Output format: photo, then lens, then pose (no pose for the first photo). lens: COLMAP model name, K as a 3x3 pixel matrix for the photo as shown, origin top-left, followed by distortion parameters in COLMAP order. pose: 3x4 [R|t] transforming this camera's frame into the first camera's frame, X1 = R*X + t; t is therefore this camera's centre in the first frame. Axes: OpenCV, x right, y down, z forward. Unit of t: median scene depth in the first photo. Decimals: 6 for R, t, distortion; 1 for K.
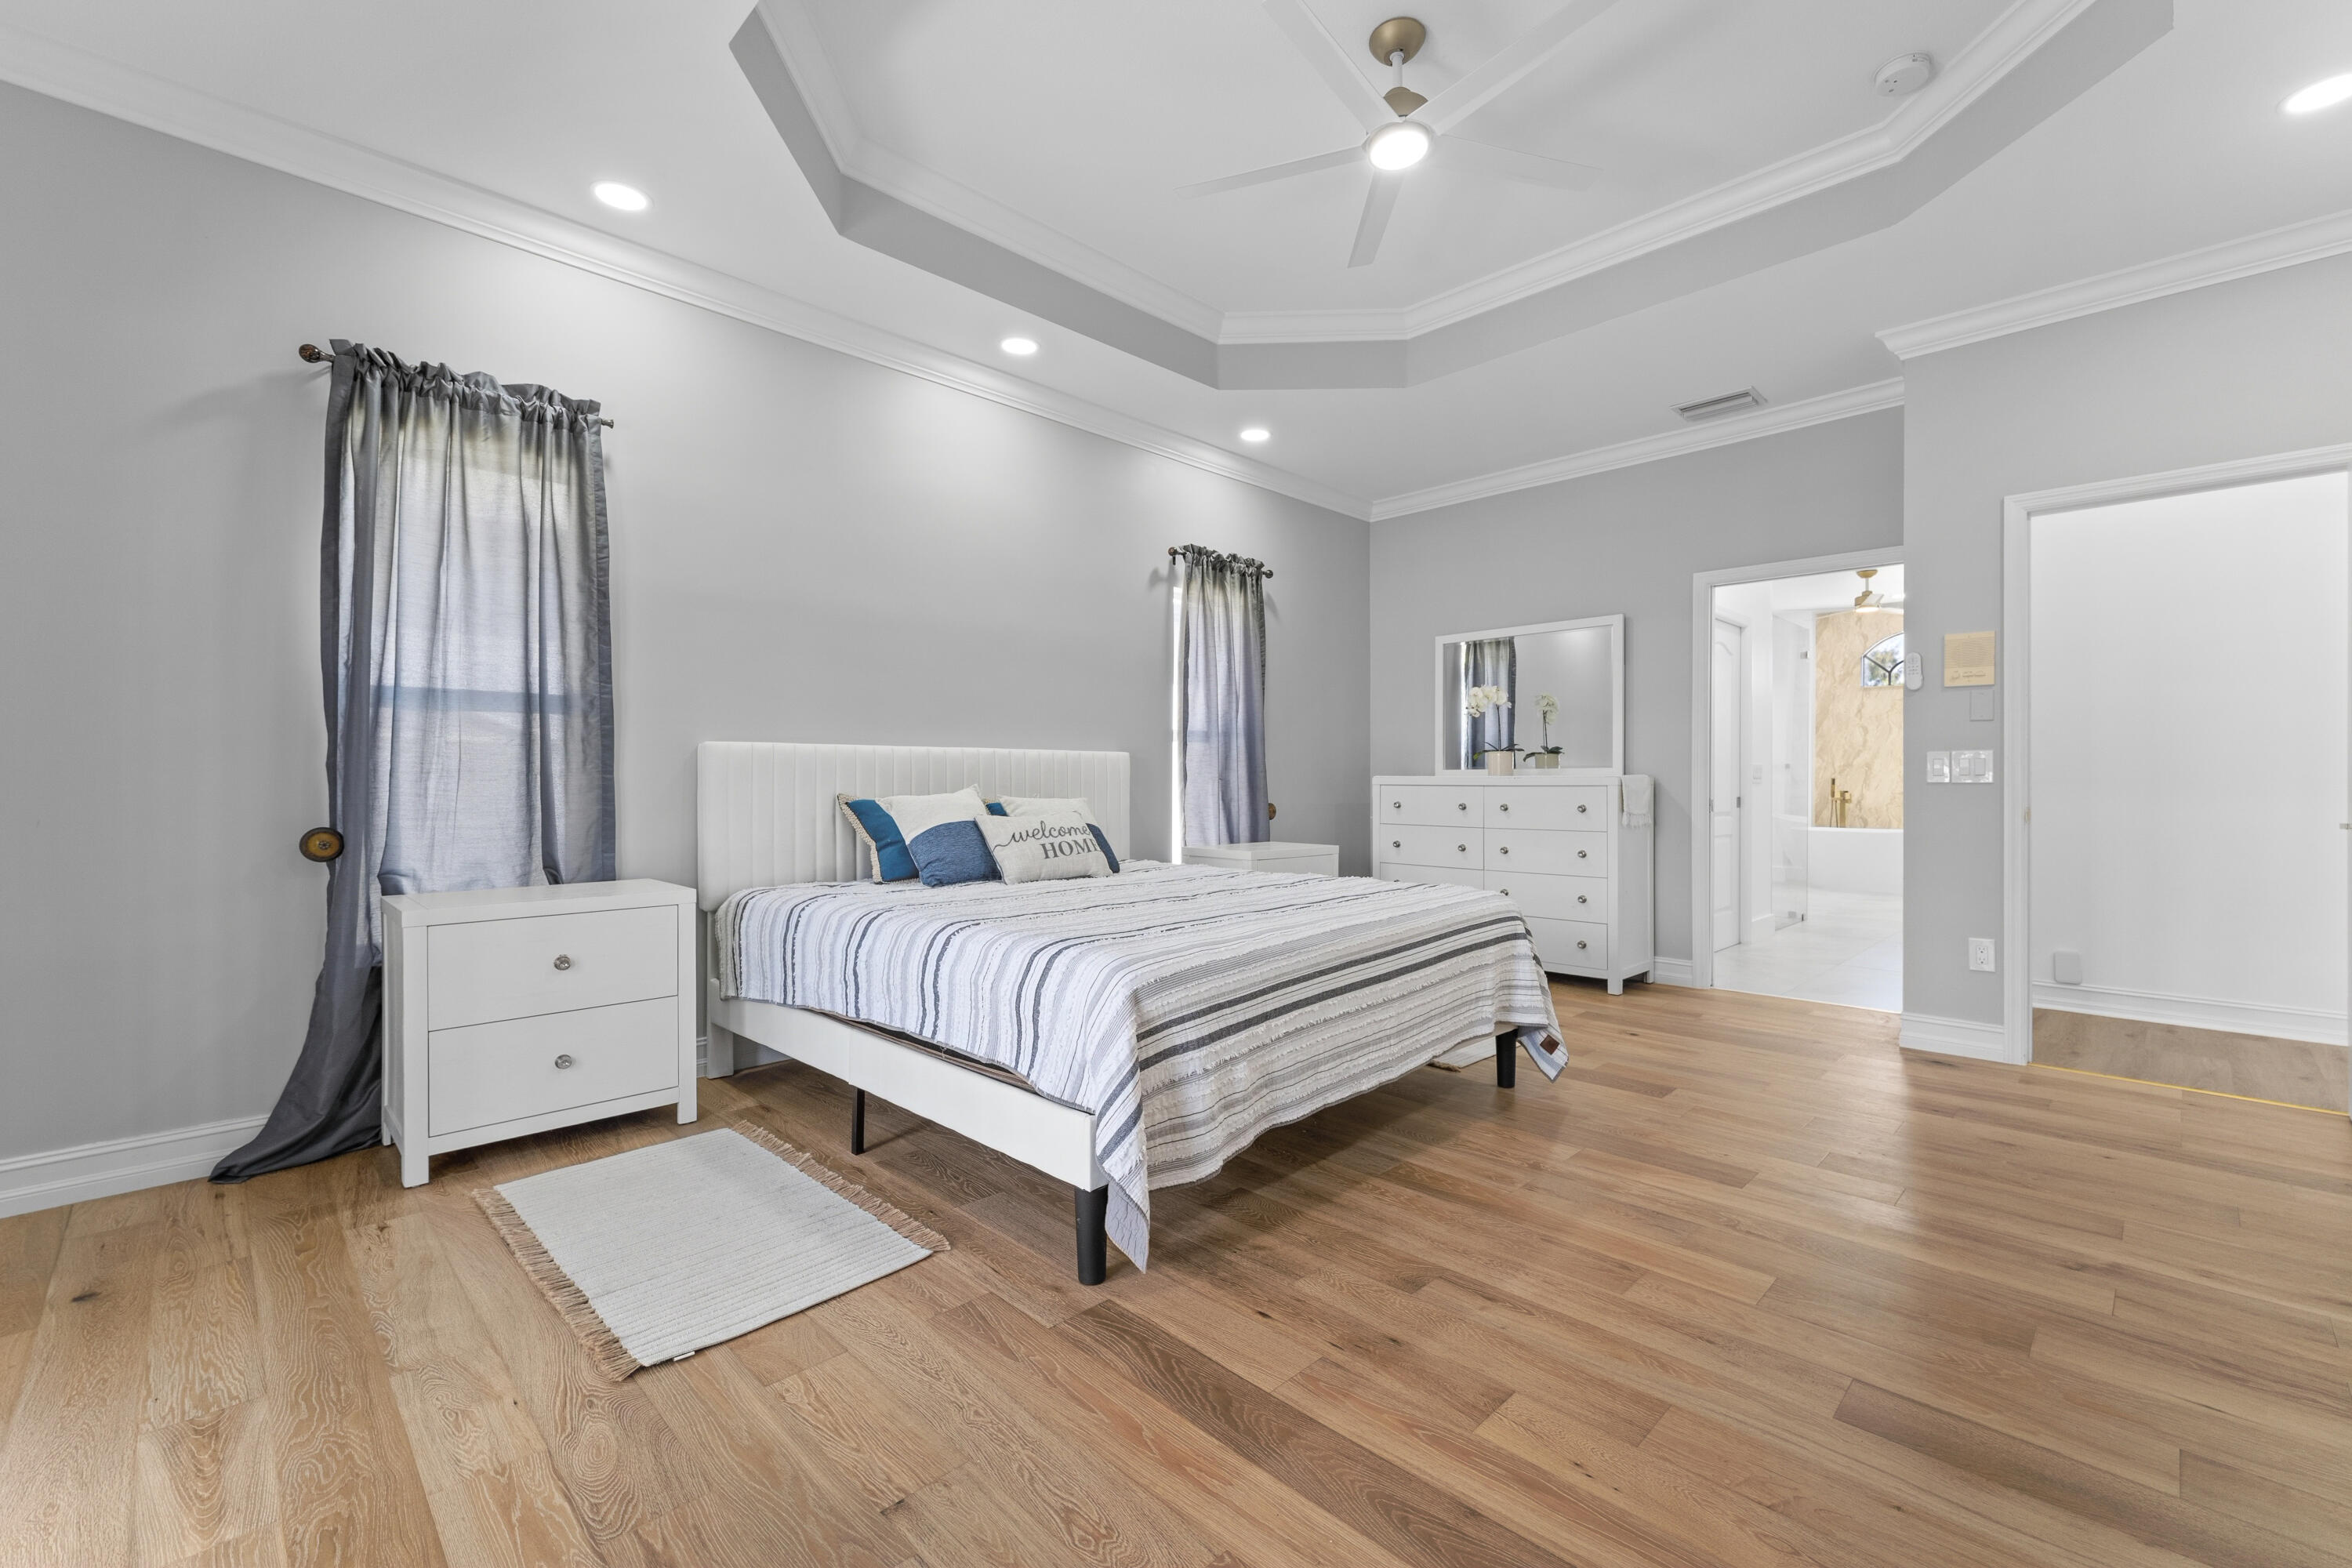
lens RADIAL K [[998.4, 0, 1168.1], [0, 998.4, 781.0], [0, 0, 1]] dist [0.004457, 0.000351]
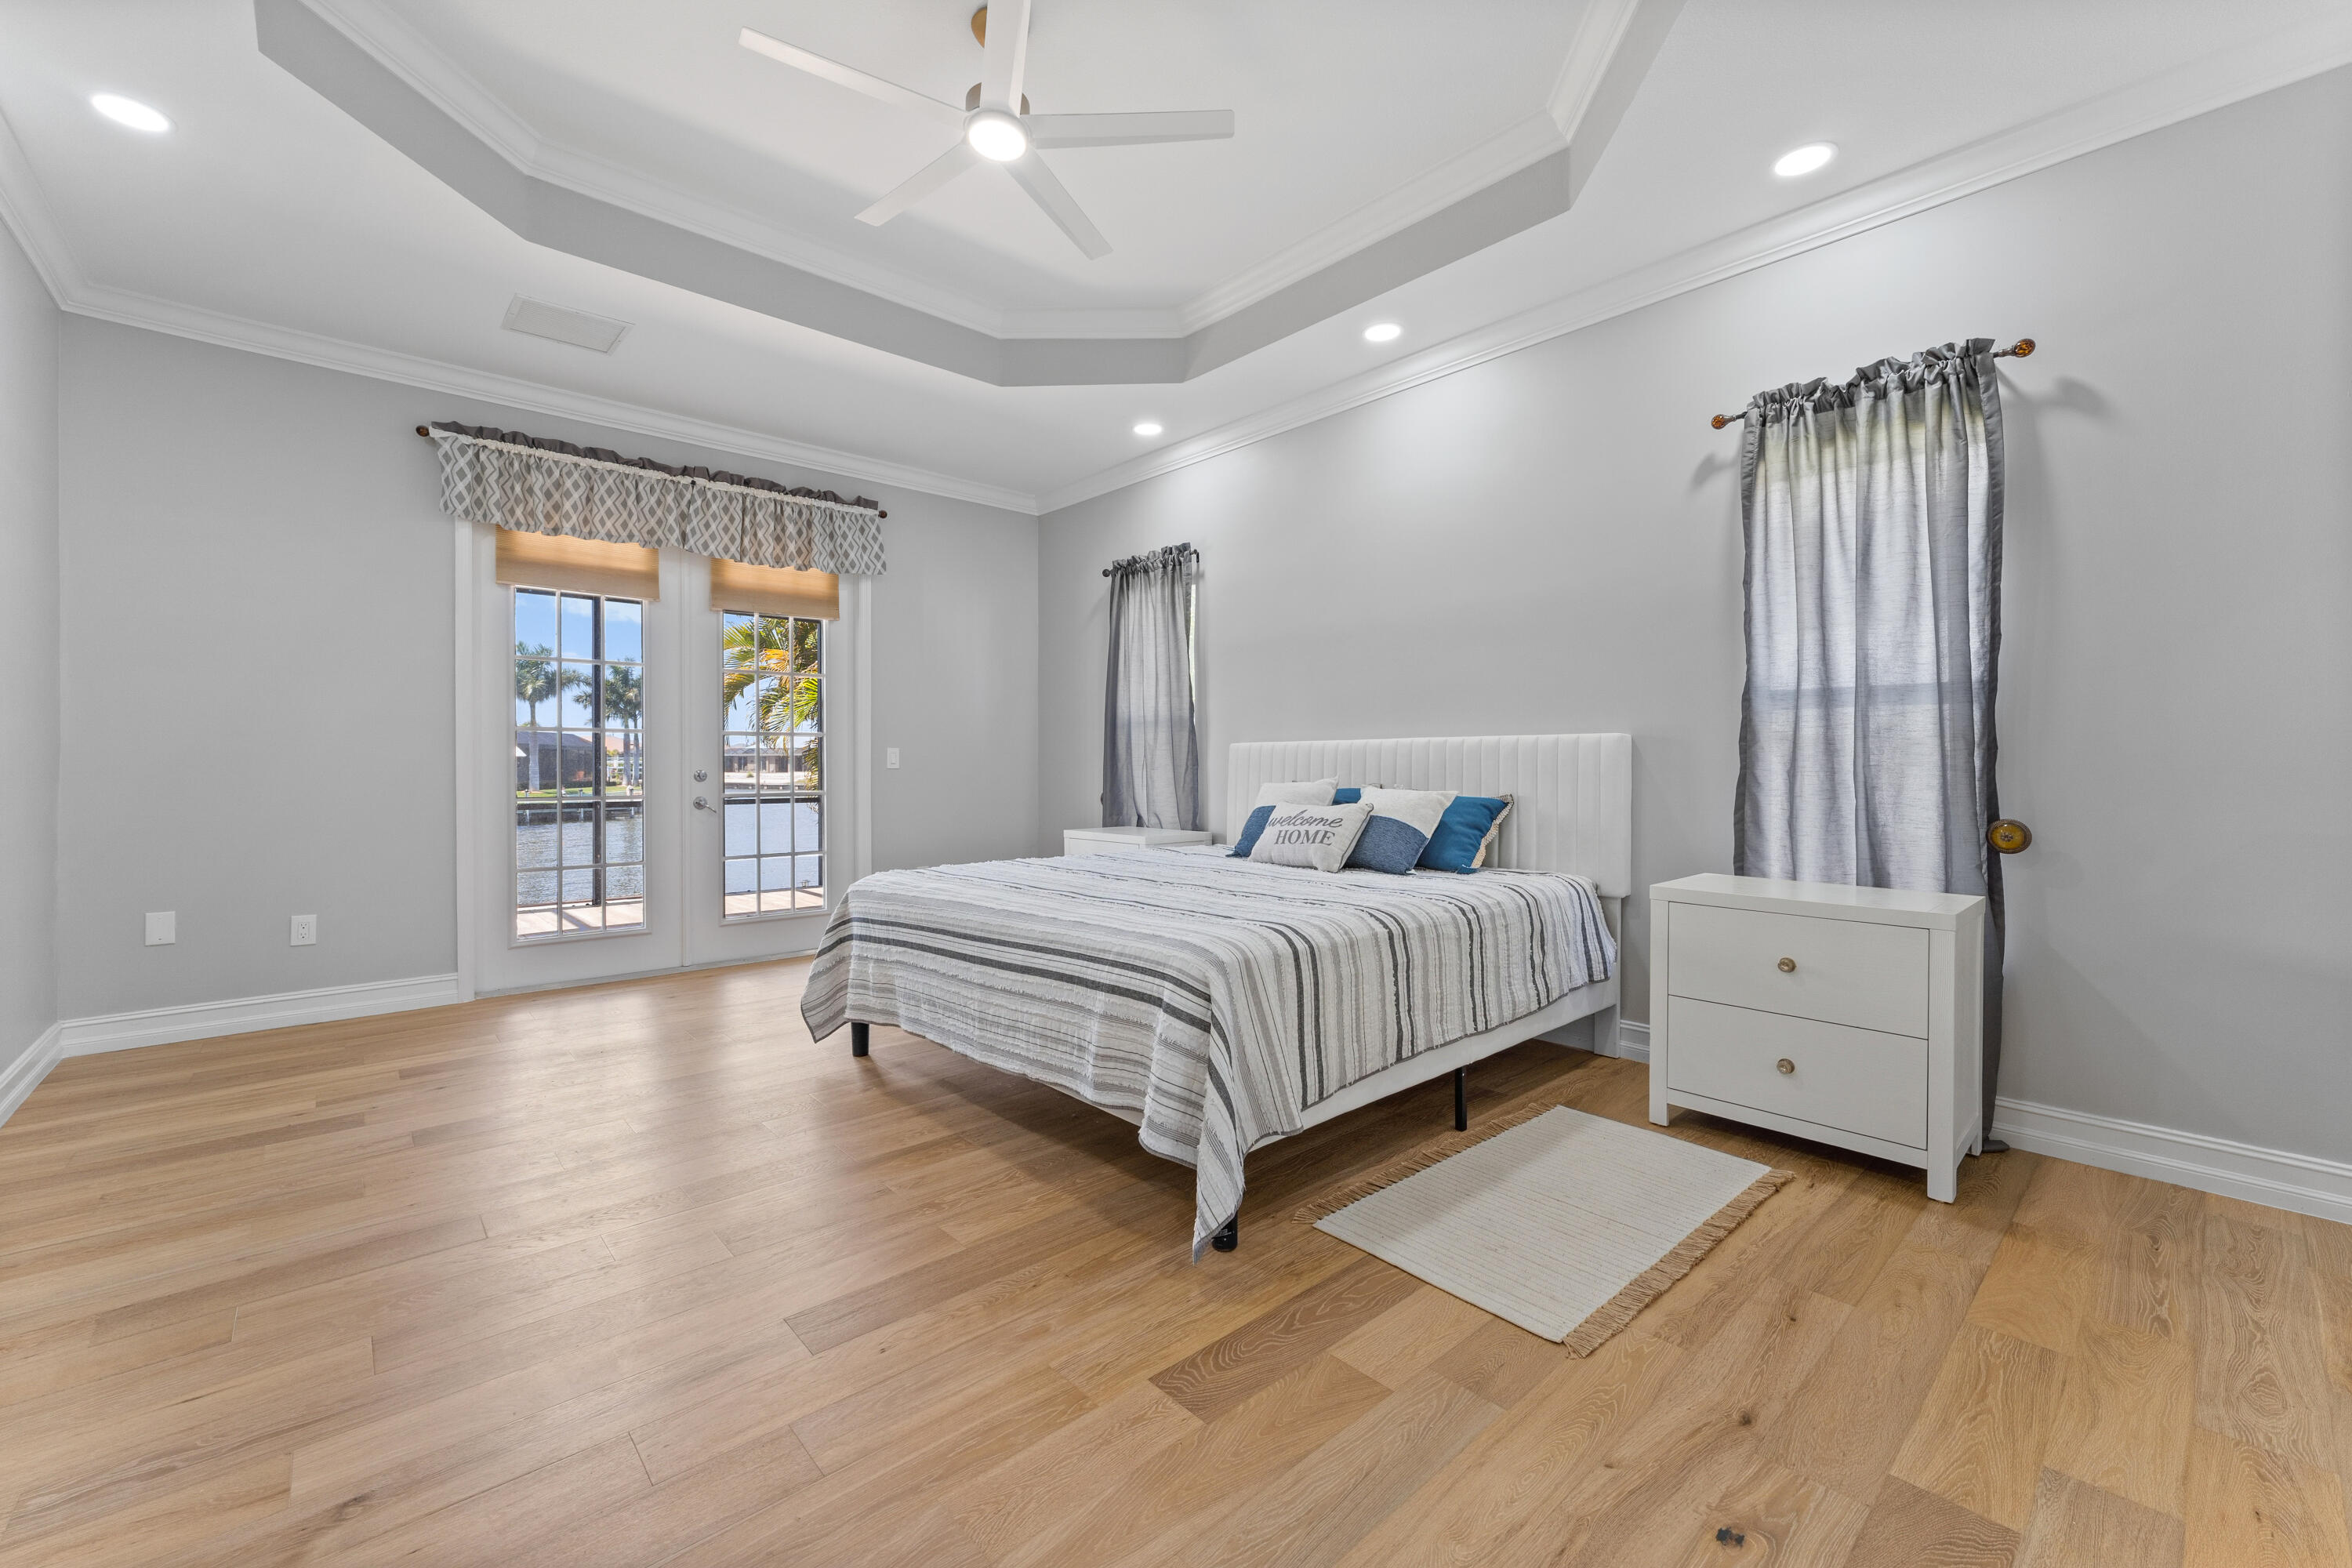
lens RADIAL K [[958.5, 0, 1172.2], [0, 958.5, 763.7], [0, 0, 1]] dist [-0.002798, -0.000060]
pose [[-0.055790, -0.001782, -0.998441, 0.653001], [-0.000484, 0.999998, -0.001758, -0.004343], [0.998442, 0.000386, -0.055791, 0.680694]]
